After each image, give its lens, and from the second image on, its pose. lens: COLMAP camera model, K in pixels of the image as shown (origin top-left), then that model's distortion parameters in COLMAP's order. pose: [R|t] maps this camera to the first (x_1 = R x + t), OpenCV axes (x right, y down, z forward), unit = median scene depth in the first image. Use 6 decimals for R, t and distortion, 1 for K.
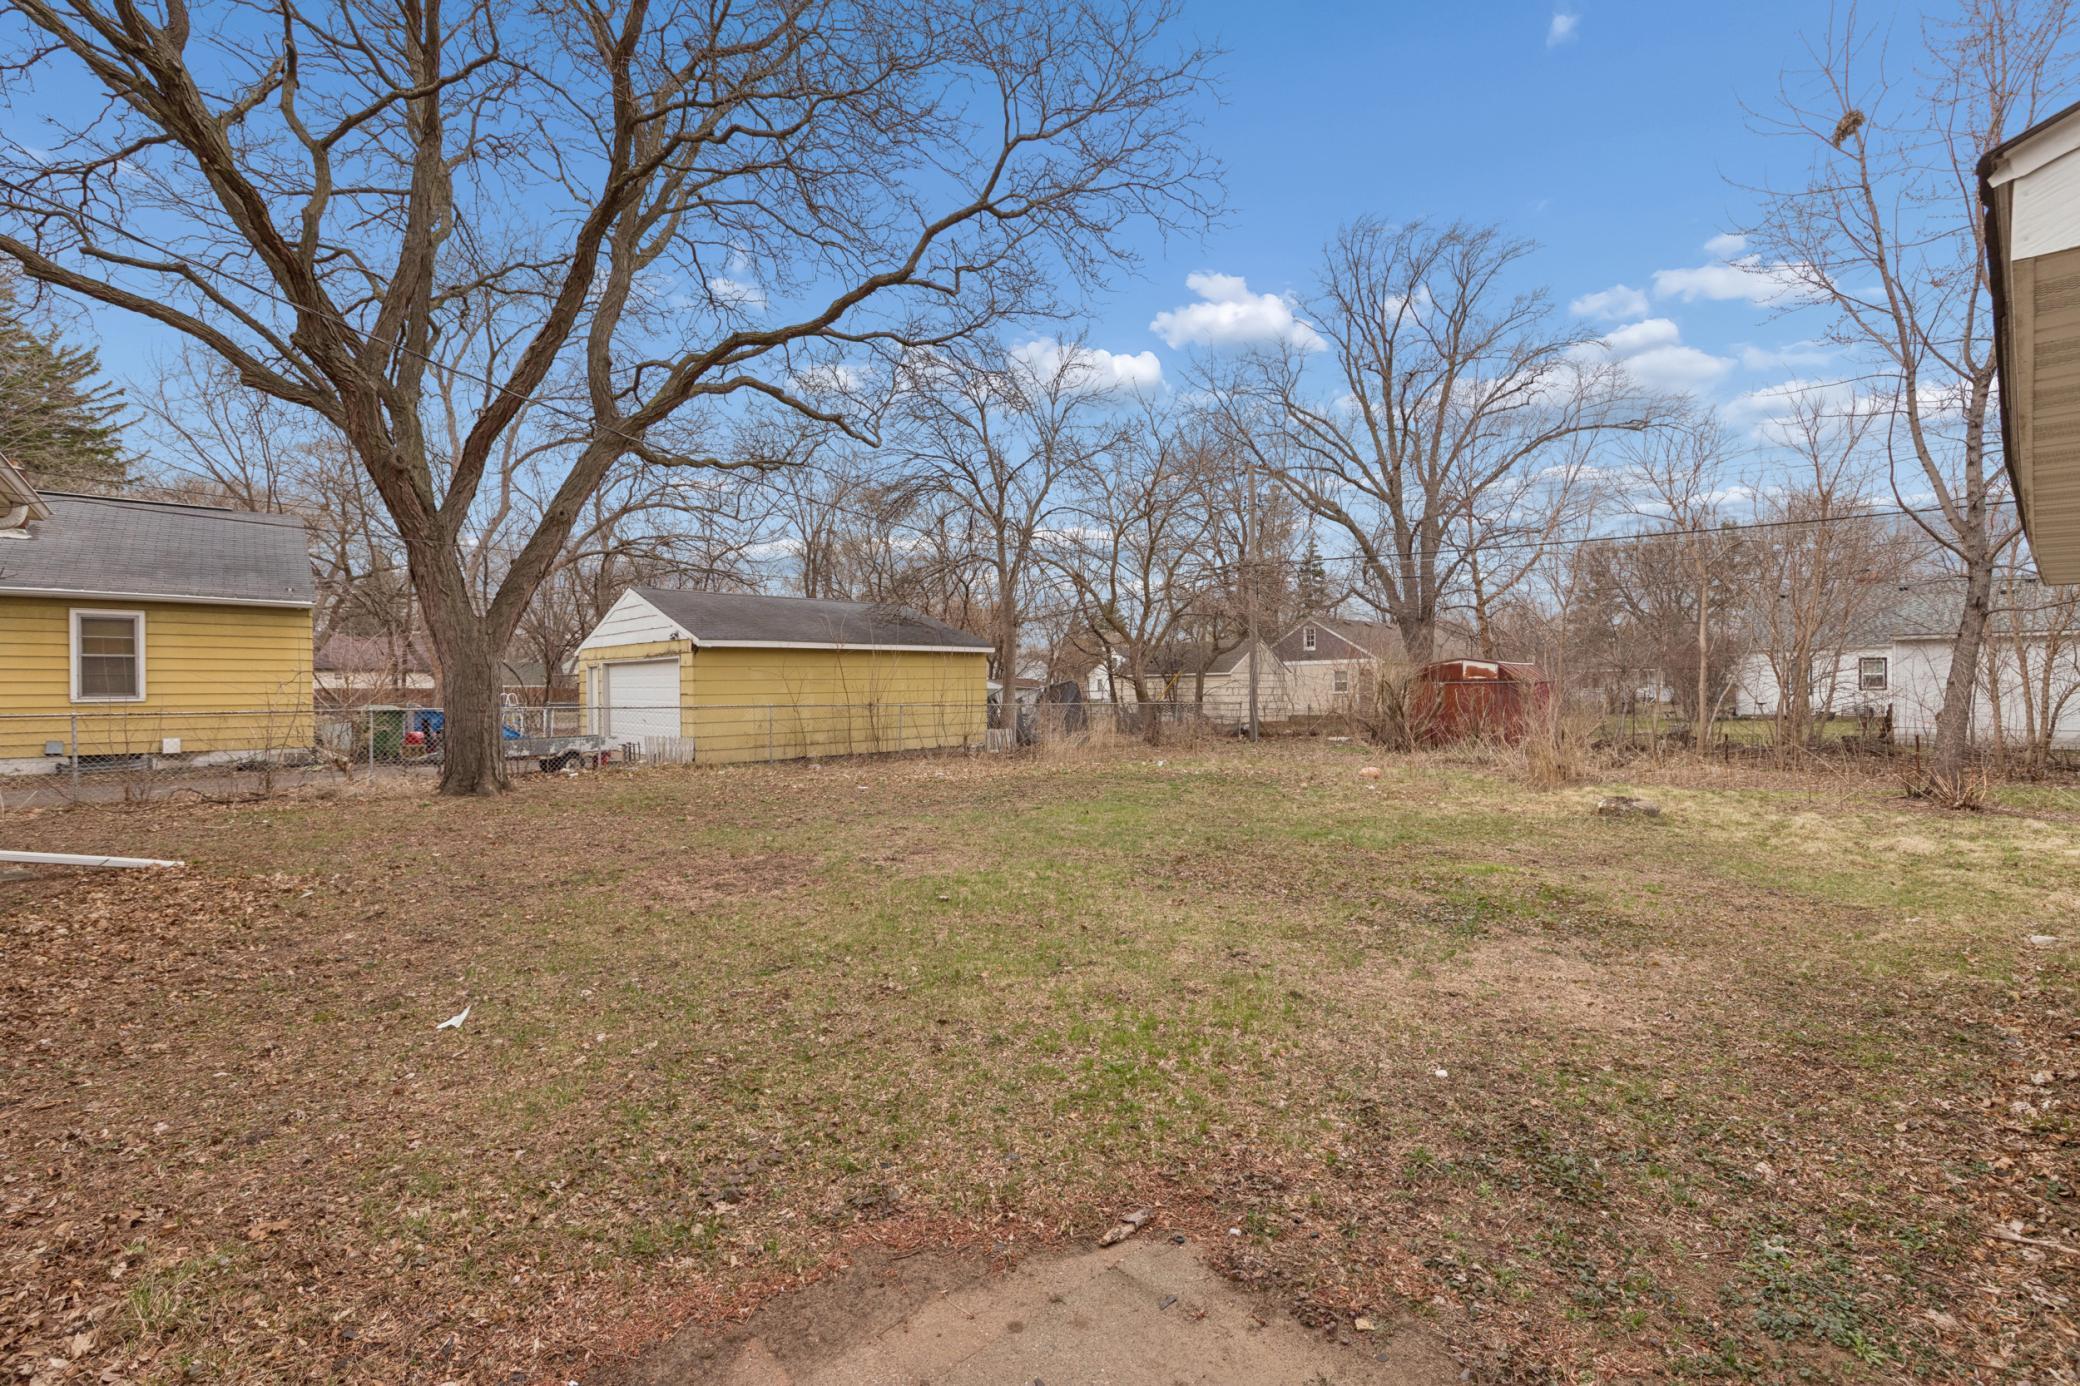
lens RADIAL K [[891.3, 0, 1038.0], [0, 891.3, 693.7], [0, 0, 1]] dist [-0.000183, -0.000368]
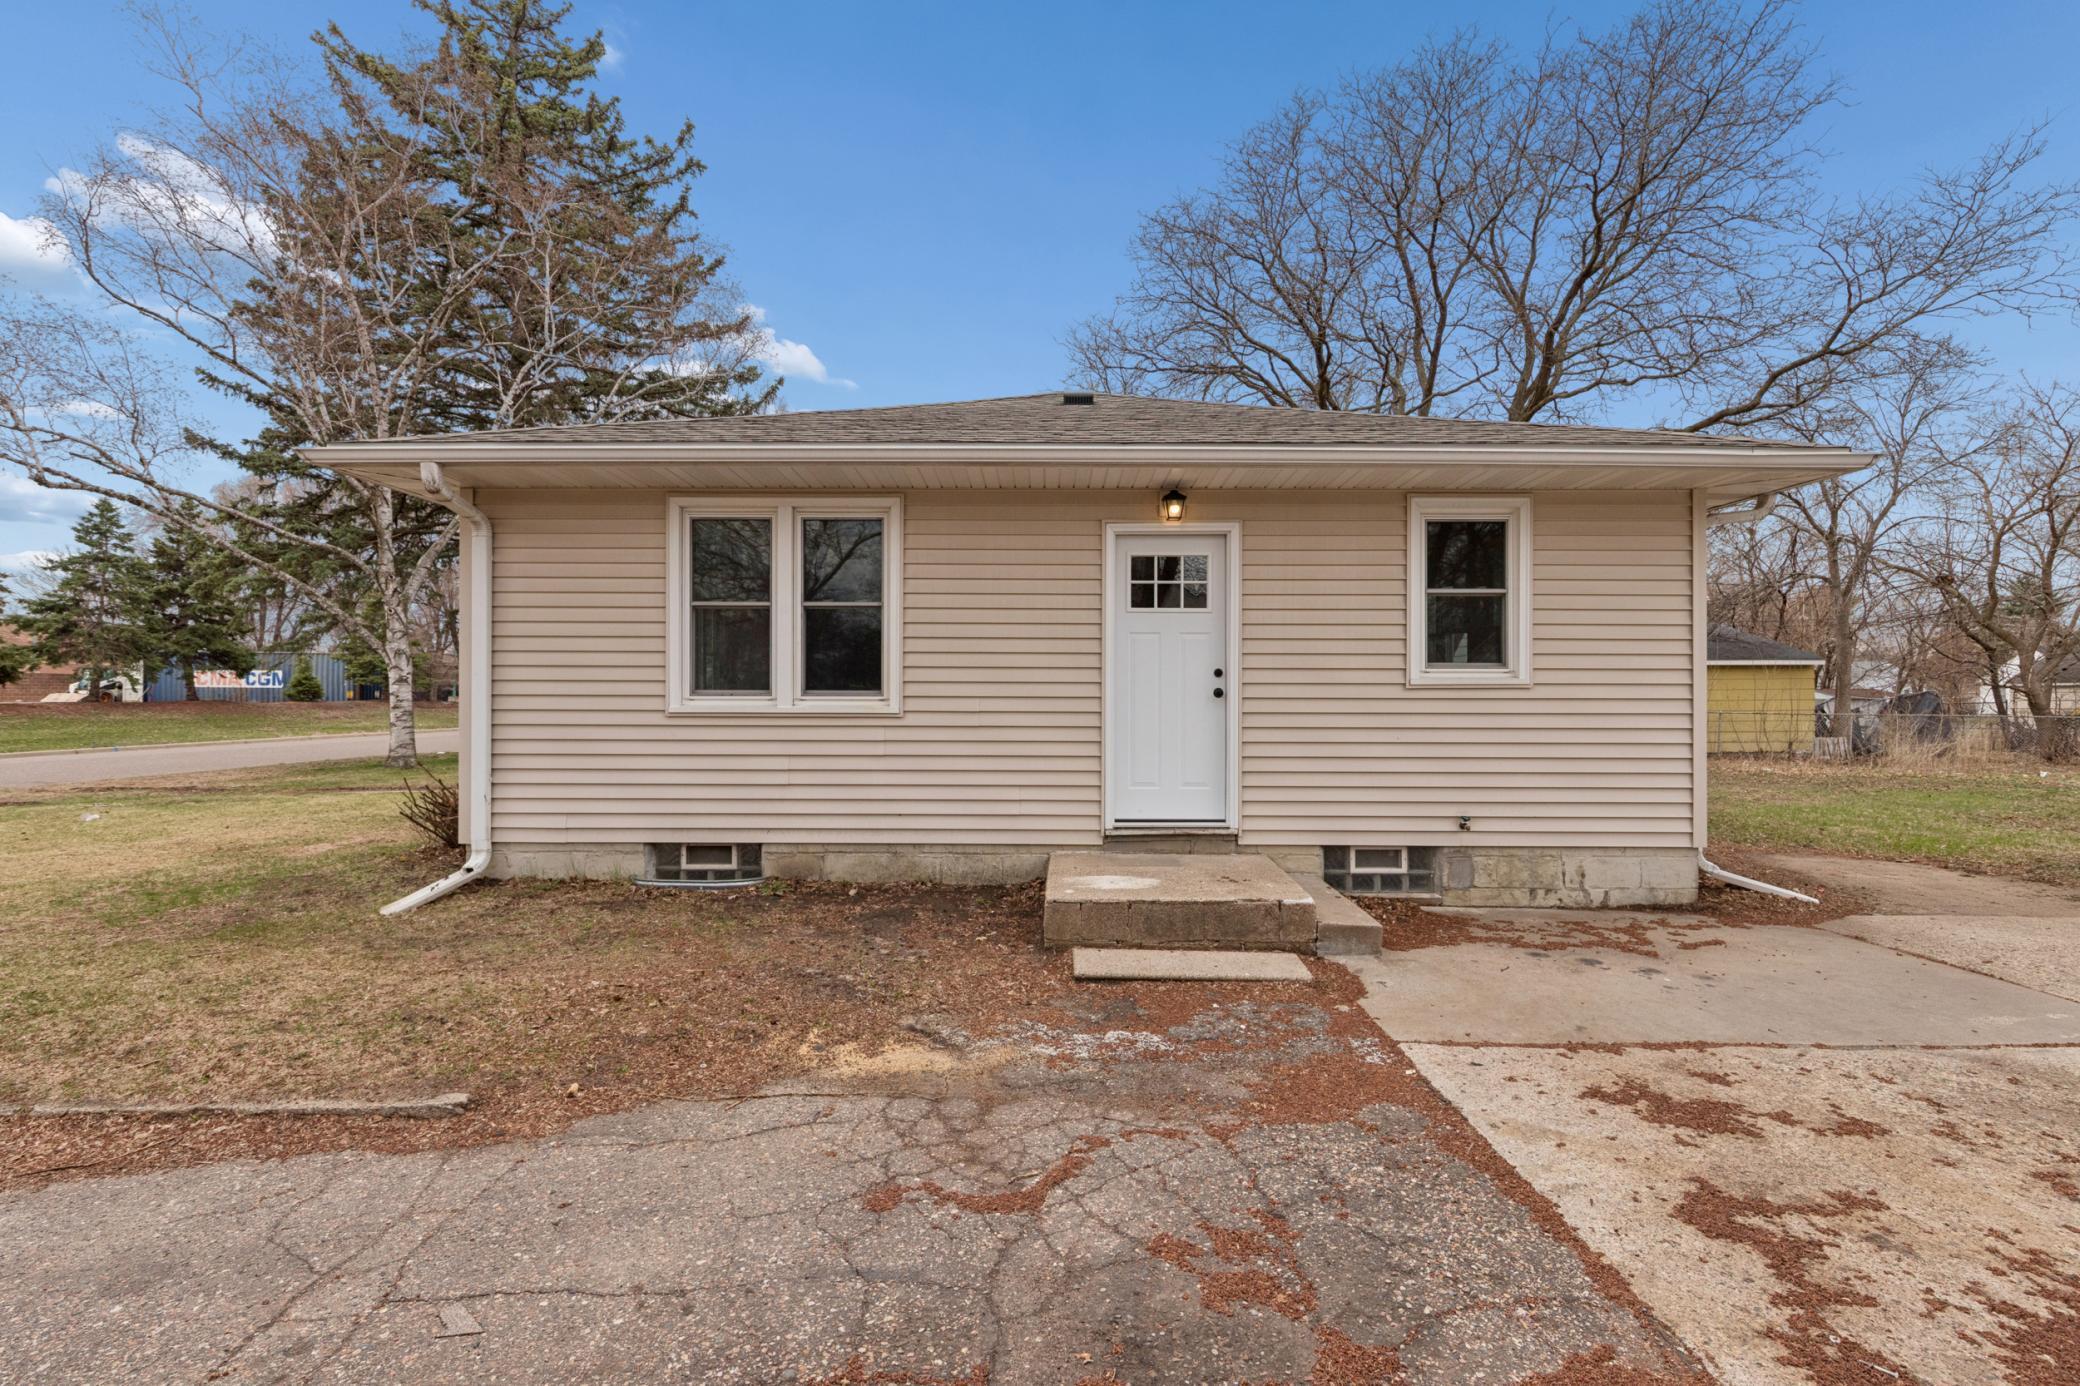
lens RADIAL K [[891.3, 0, 1044.4], [0, 891.3, 697.3], [0, 0, 1]] dist [-0.000183, -0.000368]
pose [[0.726553, 0.003730, -0.687100, 0.004117], [-0.007088, 0.999973, -0.002066, 0.000794], [0.687074, 0.006371, 0.726560, -0.341908]]
